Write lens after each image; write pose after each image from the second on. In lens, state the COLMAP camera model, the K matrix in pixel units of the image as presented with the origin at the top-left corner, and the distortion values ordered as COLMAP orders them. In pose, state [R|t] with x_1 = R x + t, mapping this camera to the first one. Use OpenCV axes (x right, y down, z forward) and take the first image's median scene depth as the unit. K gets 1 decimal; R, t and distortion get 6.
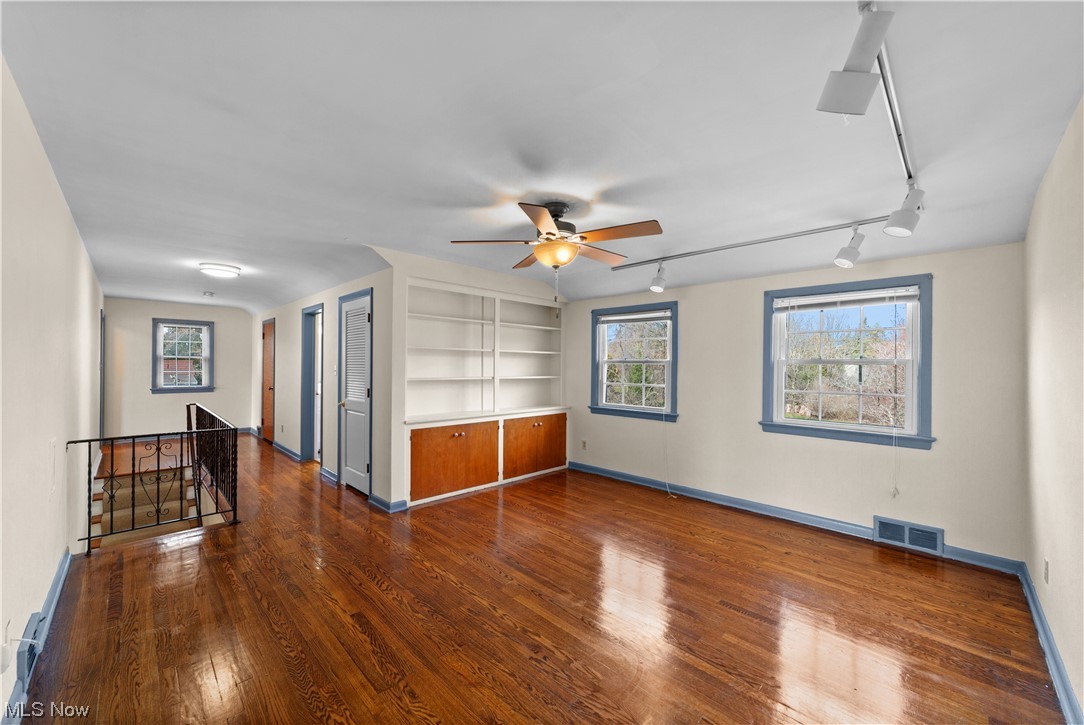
lens RADIAL K [[419.6, 0, 535.1], [0, 419.6, 357.9], [0, 0, 1]] dist [-0.012368, -0.000013]
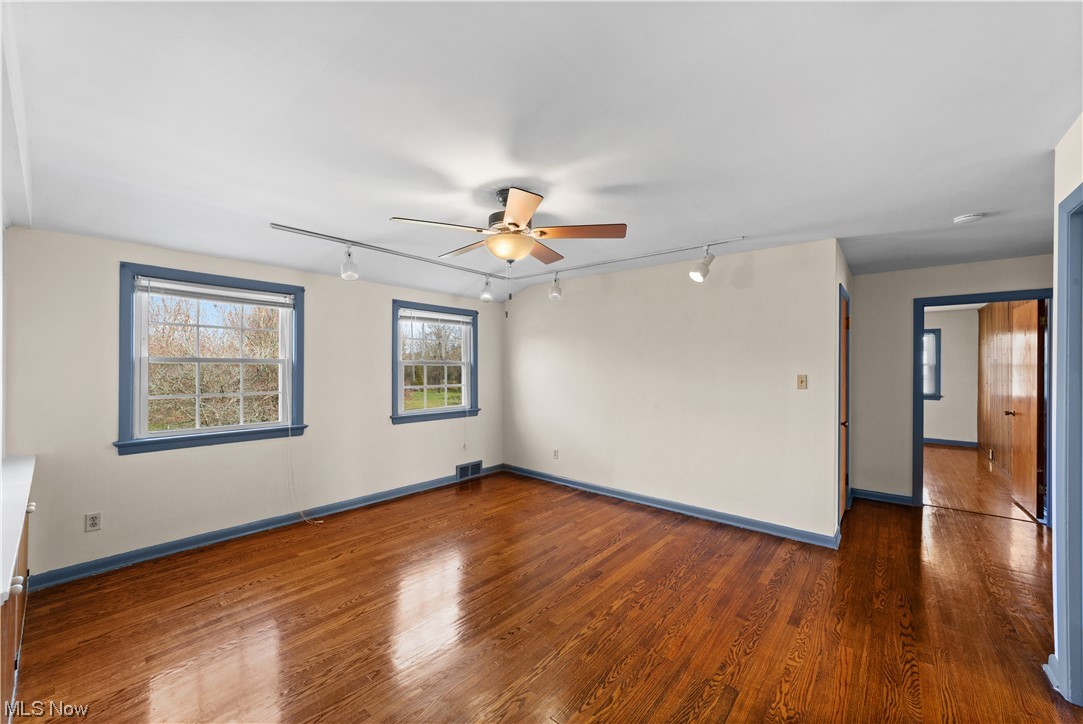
lens RADIAL K [[412.3, 0, 547.4], [0, 412.3, 360.6], [0, 0, 1]] dist [-0.009098, 0.000151]
pose [[-0.094459, 0.004318, 0.995519, -0.651636], [-0.025013, 0.999665, -0.006710, 0.001800], [-0.995214, -0.025534, -0.094320, 0.769097]]
